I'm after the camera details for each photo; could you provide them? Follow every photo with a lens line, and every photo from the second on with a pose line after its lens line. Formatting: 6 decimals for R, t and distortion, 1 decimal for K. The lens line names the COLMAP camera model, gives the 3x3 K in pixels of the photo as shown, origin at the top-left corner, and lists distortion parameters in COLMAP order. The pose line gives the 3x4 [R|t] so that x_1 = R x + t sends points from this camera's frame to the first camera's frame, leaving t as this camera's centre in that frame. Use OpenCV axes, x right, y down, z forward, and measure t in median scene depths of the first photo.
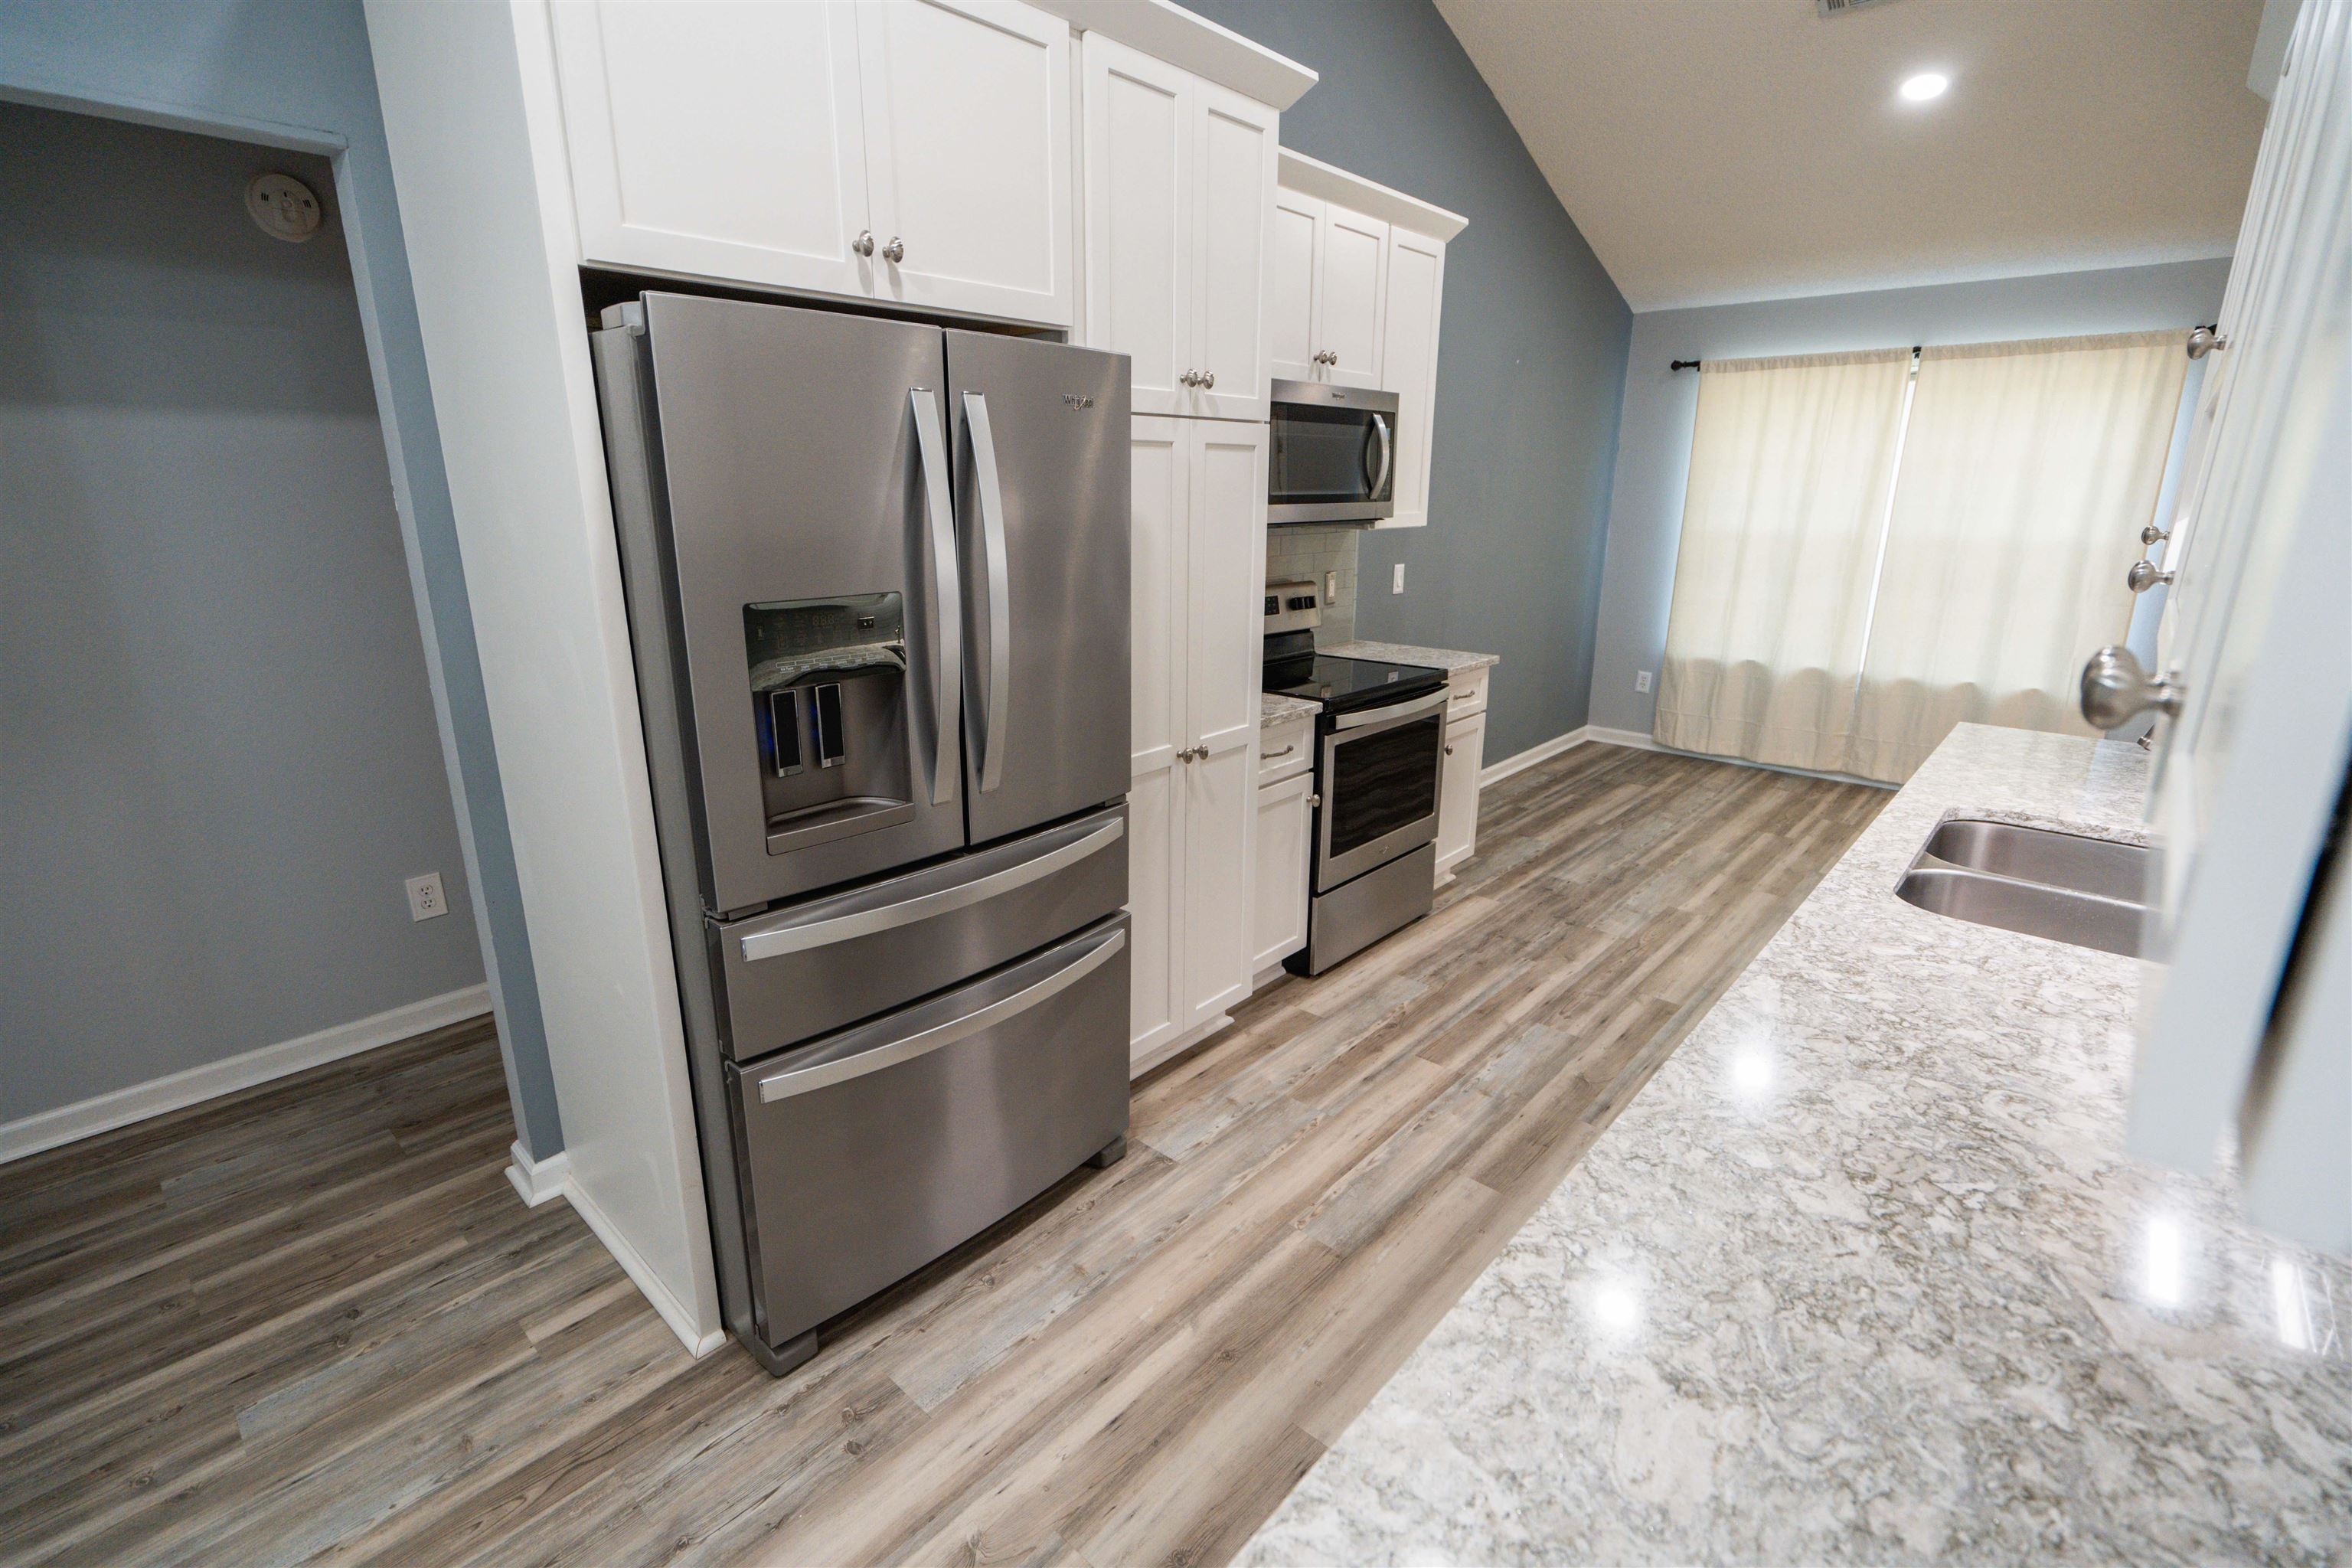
lens RADIAL K [[1058.0, 0, 1167.0], [0, 1058.0, 784.6], [0, 0, 1]] dist [-0.009616, 0.008640]
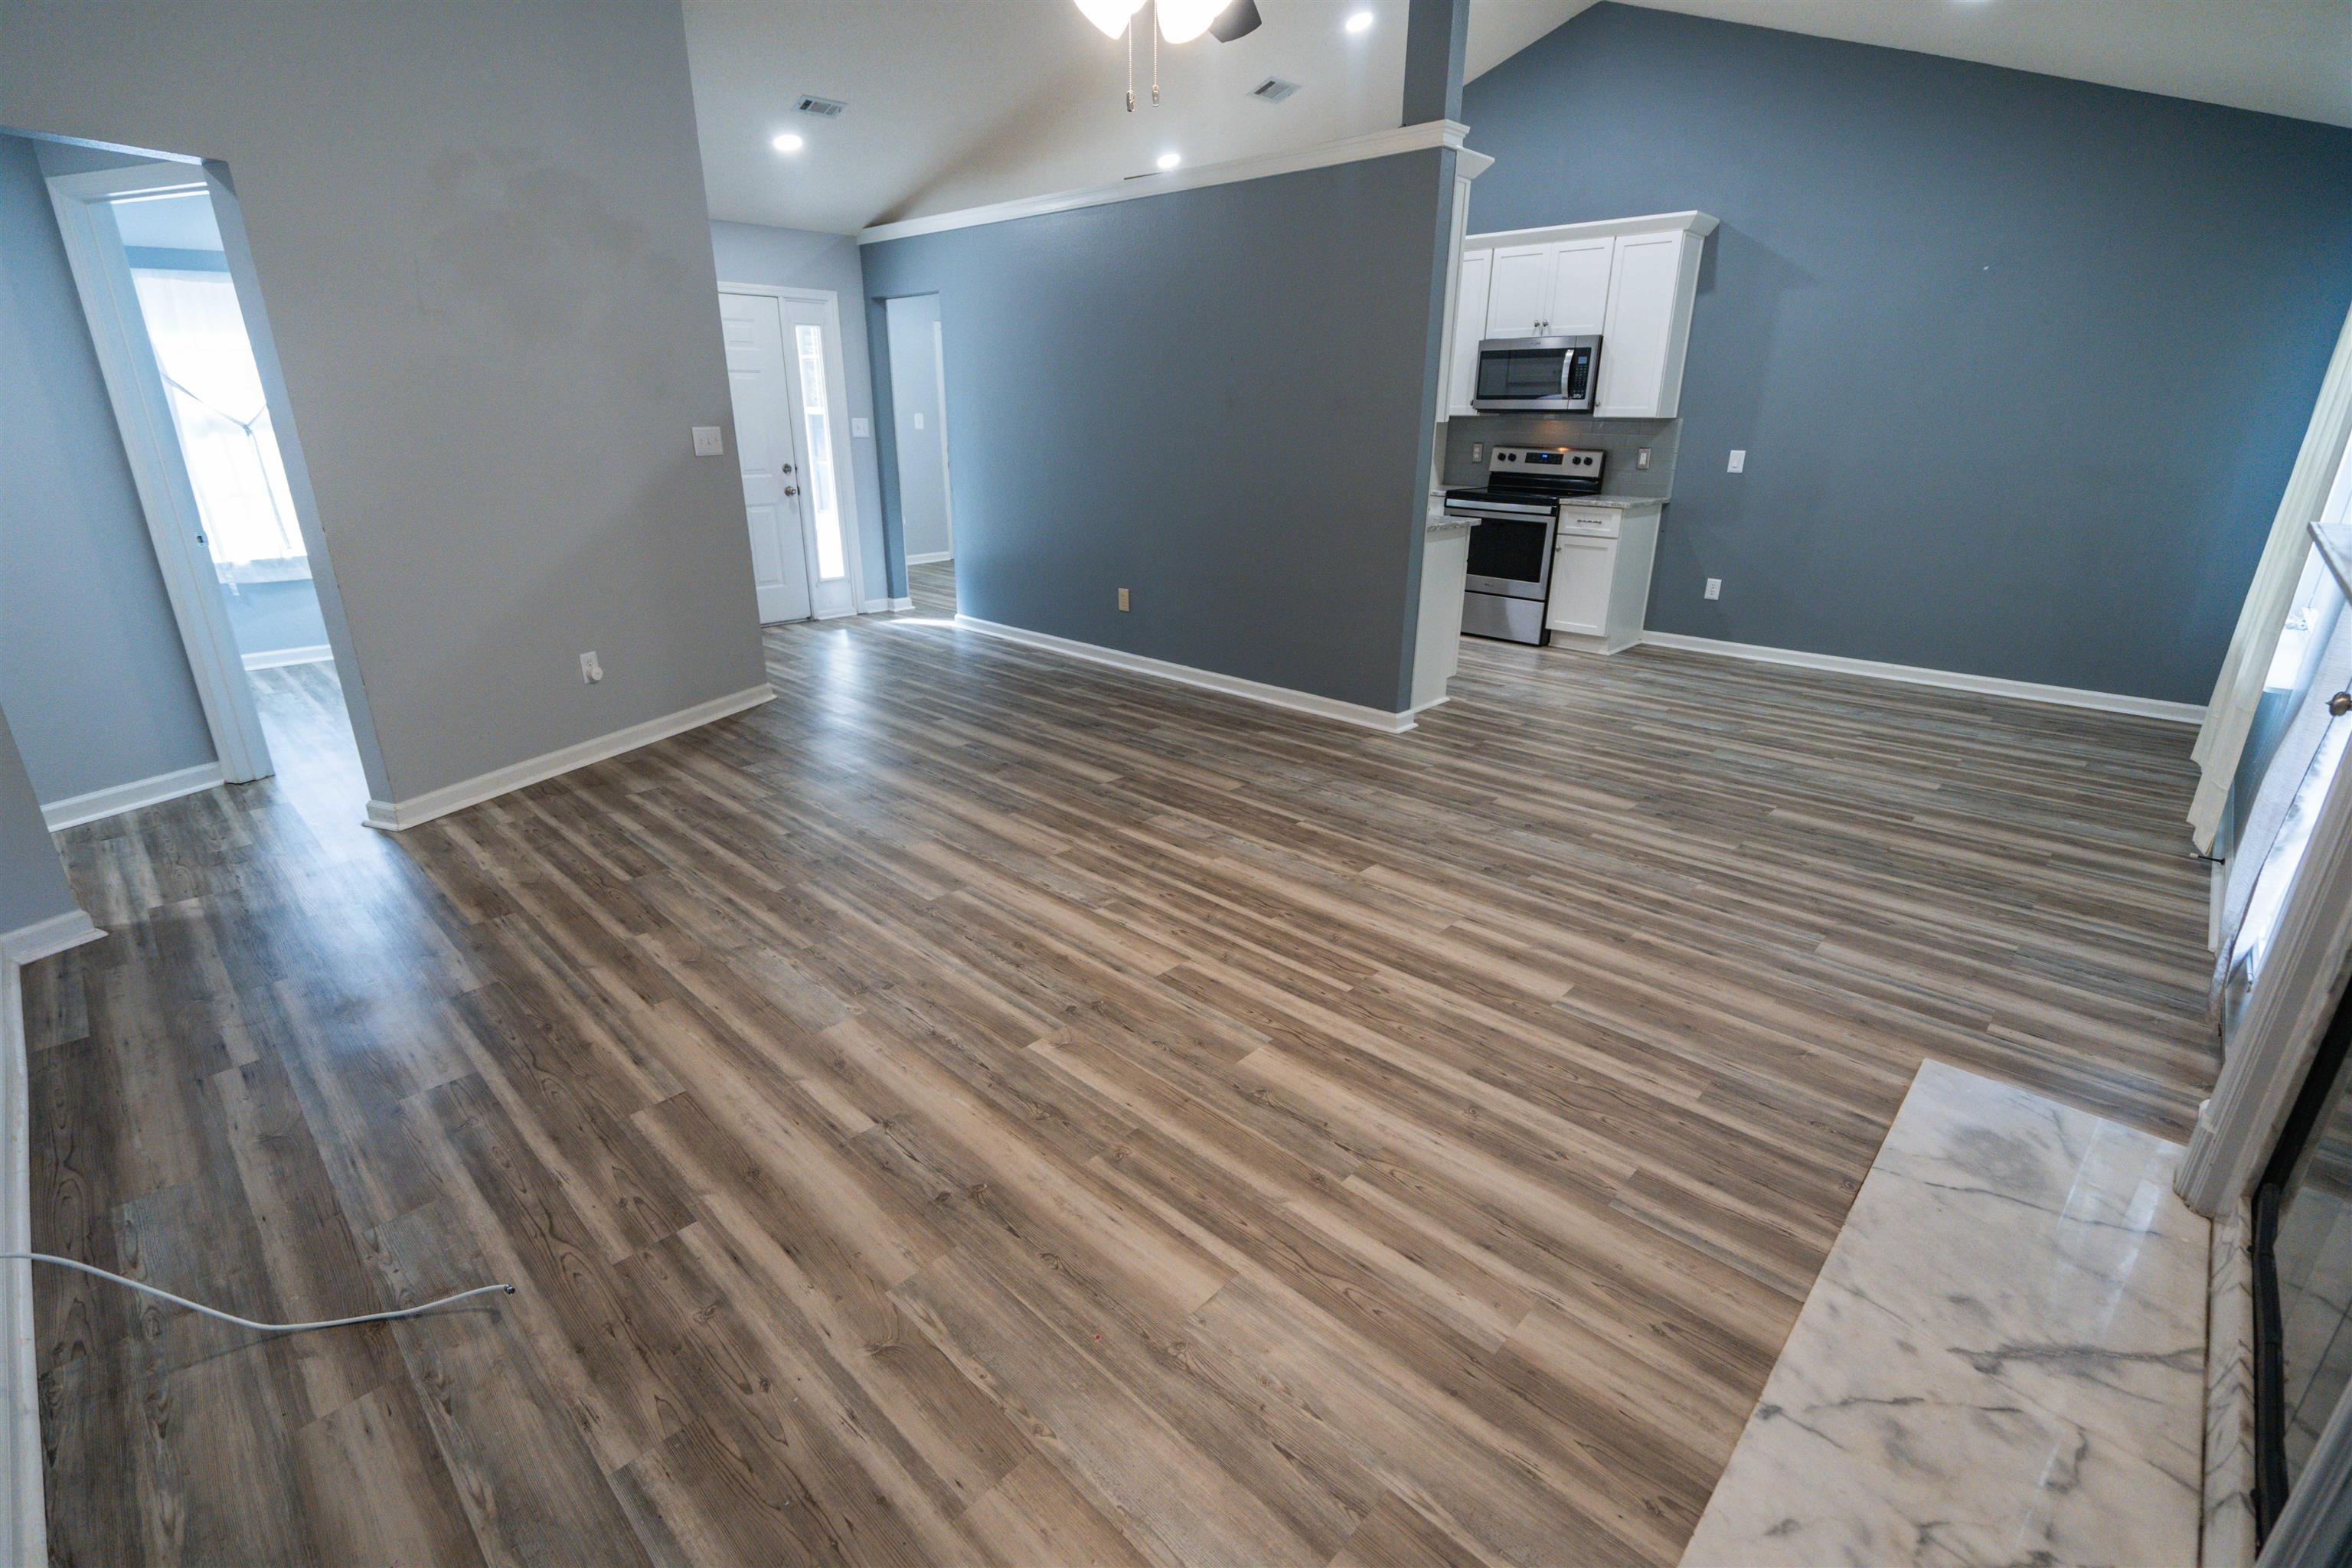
lens RADIAL K [[1056.6, 0, 1168.8], [0, 1056.6, 782.0], [0, 0, 1]] dist [-0.004687, 0.000742]
pose [[-0.024946, 0.329849, -0.943704, 2.438490], [-0.280359, 0.903806, 0.323315, -0.083661], [0.959571, 0.272642, 0.069930, 0.472205]]
